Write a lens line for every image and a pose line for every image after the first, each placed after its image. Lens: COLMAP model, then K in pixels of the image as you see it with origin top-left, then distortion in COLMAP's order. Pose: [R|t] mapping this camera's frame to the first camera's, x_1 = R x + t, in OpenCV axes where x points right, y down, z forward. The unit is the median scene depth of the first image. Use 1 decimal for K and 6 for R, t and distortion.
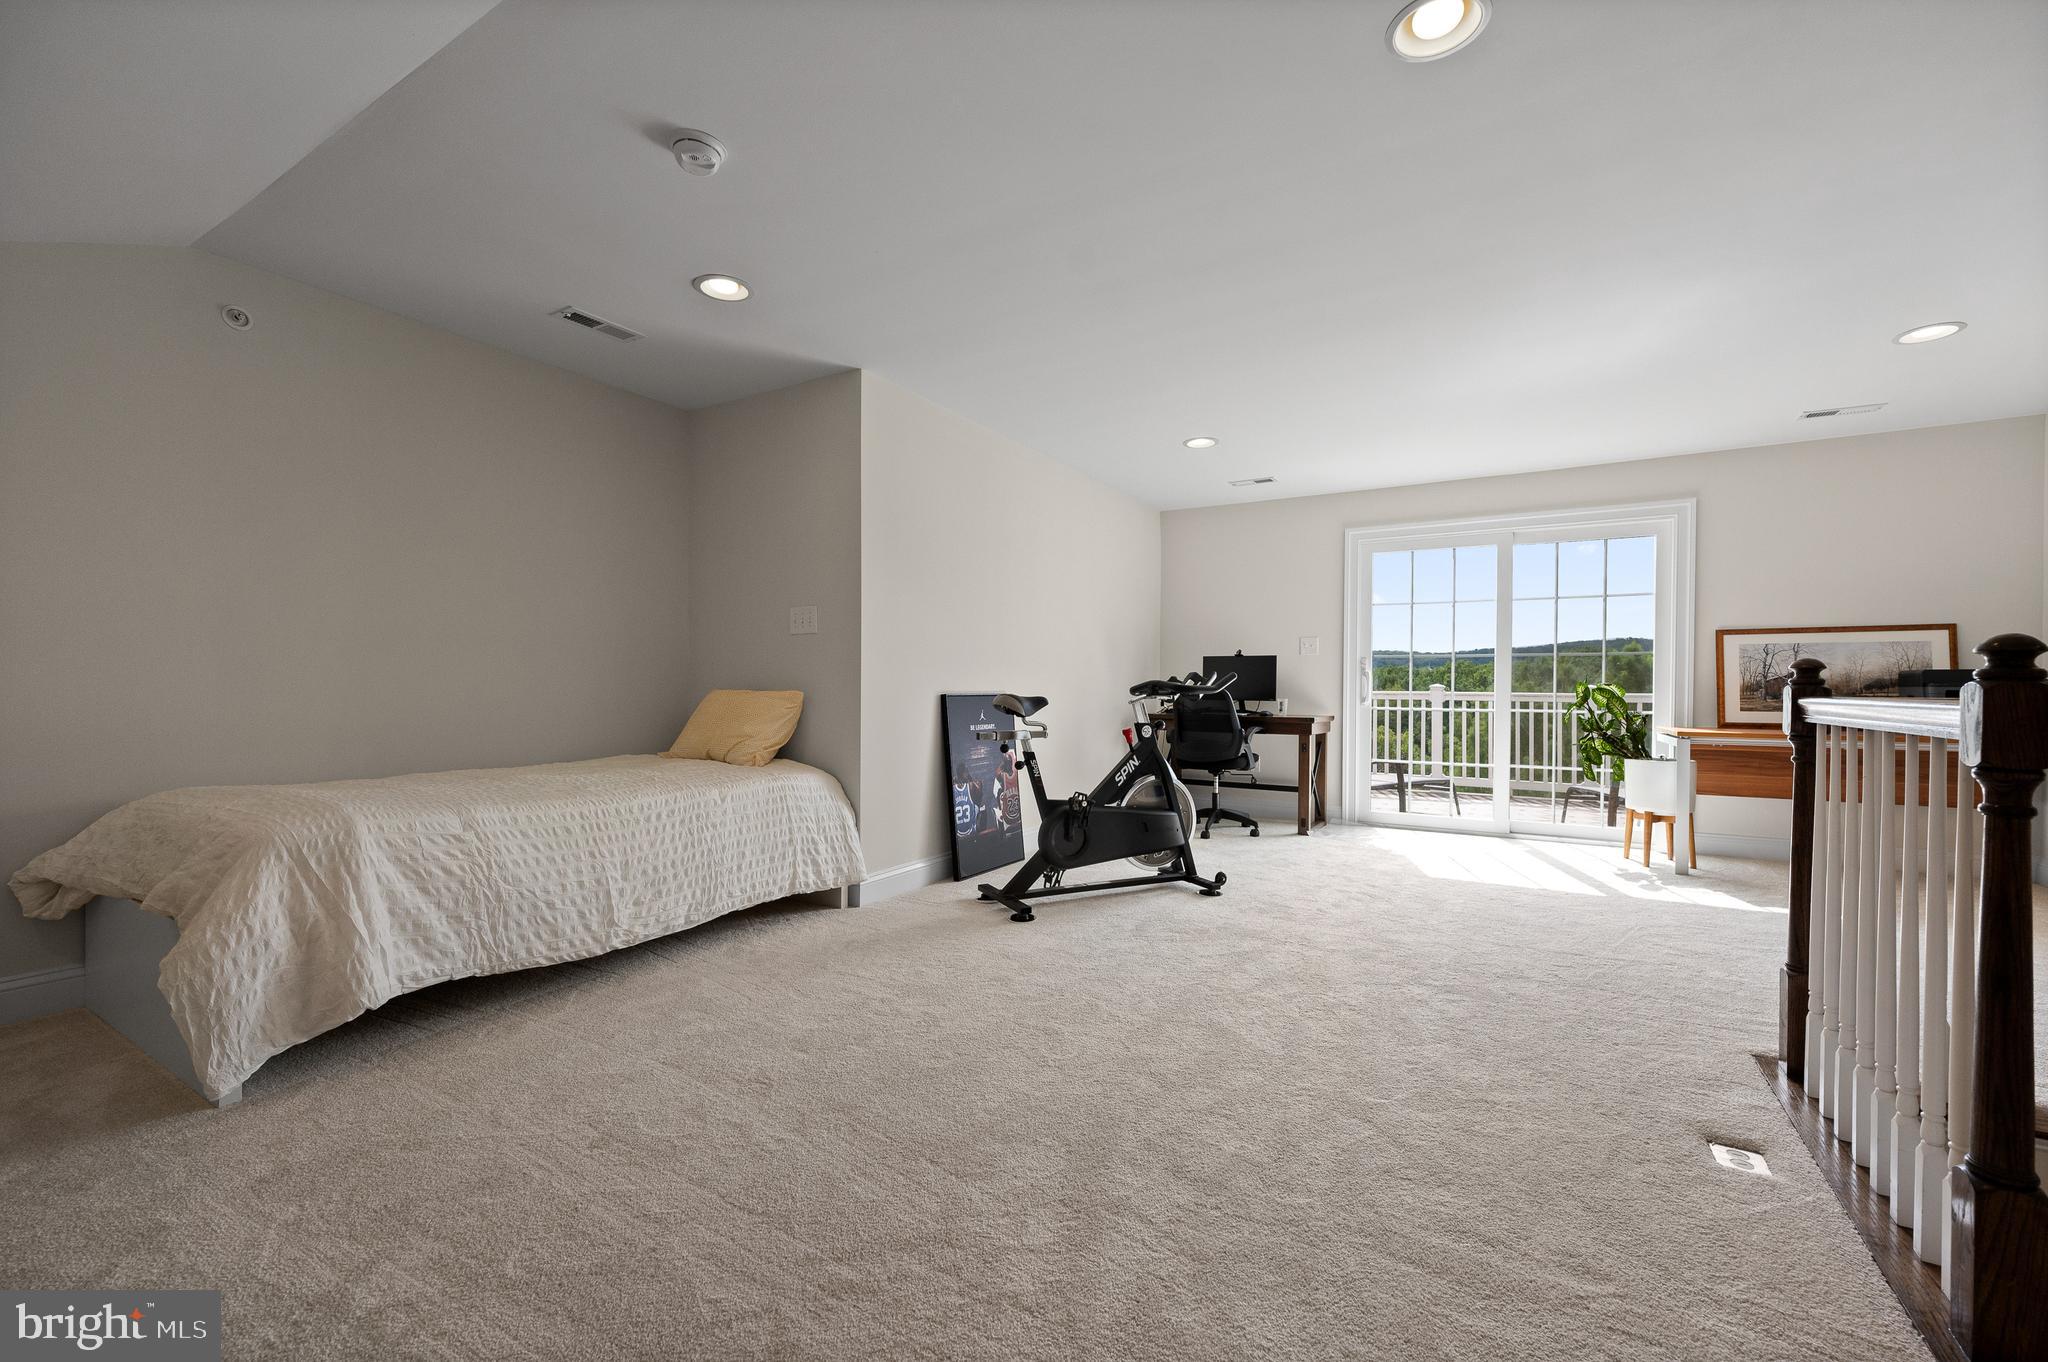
lens RADIAL K [[835.5, 0, 1032.0], [0, 835.5, 688.2], [0, 0, 1]] dist [-0.000664, 0.000286]
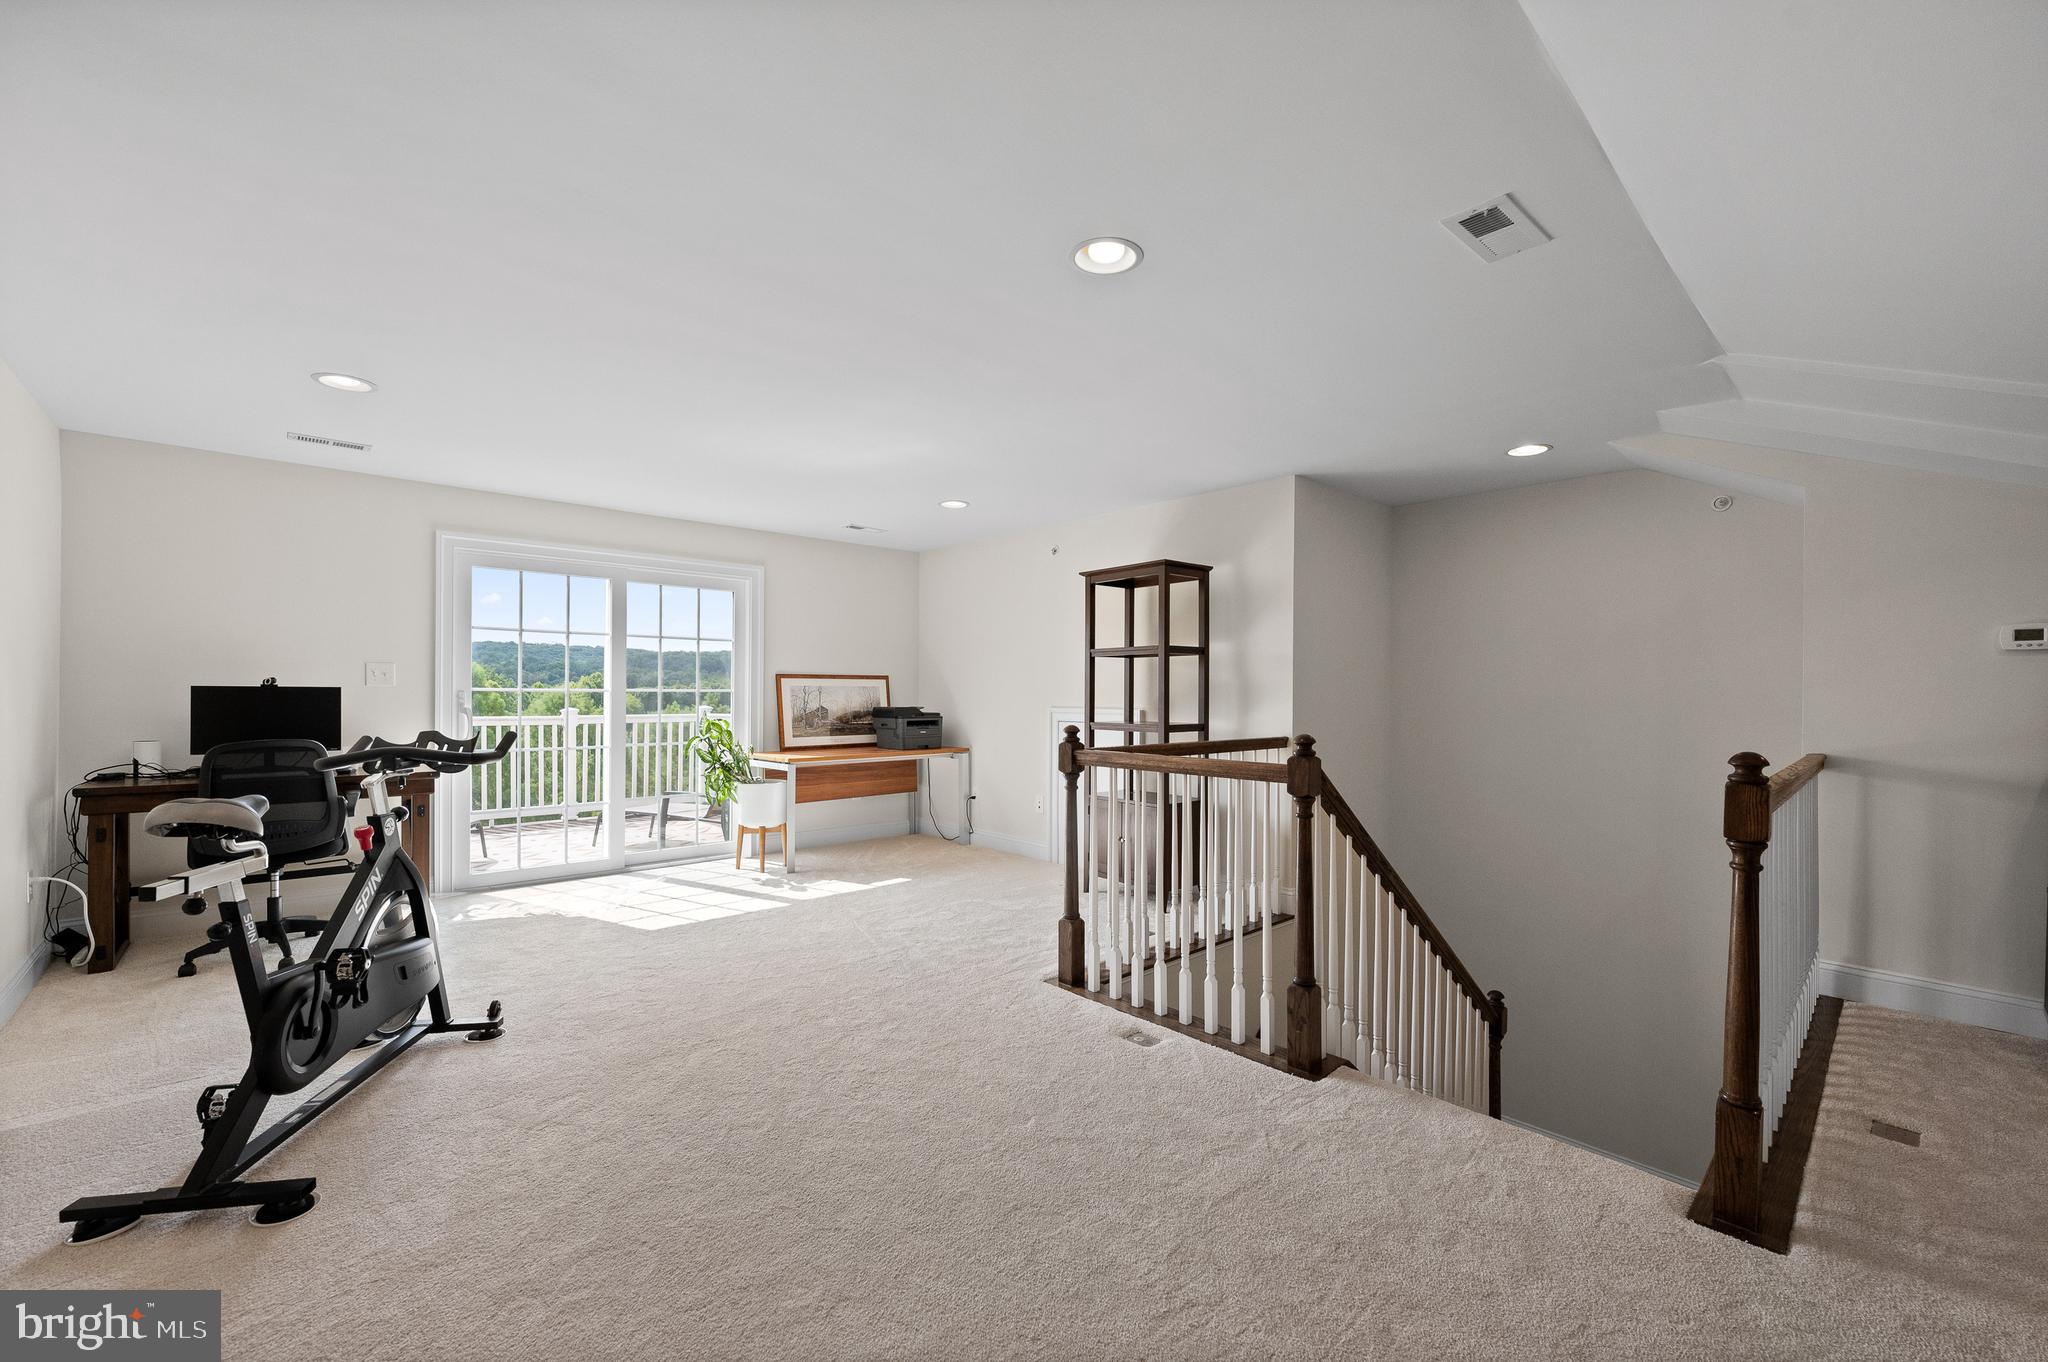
lens RADIAL K [[835.5, 0, 1032.0], [0, 835.5, 688.2], [0, 0, 1]] dist [-0.000664, 0.000286]
pose [[0.271563, -0.000042, 0.962421, -0.466996], [-0.003111, 0.999995, 0.000922, -0.078870], [-0.962416, -0.003244, 0.271562, 0.438938]]
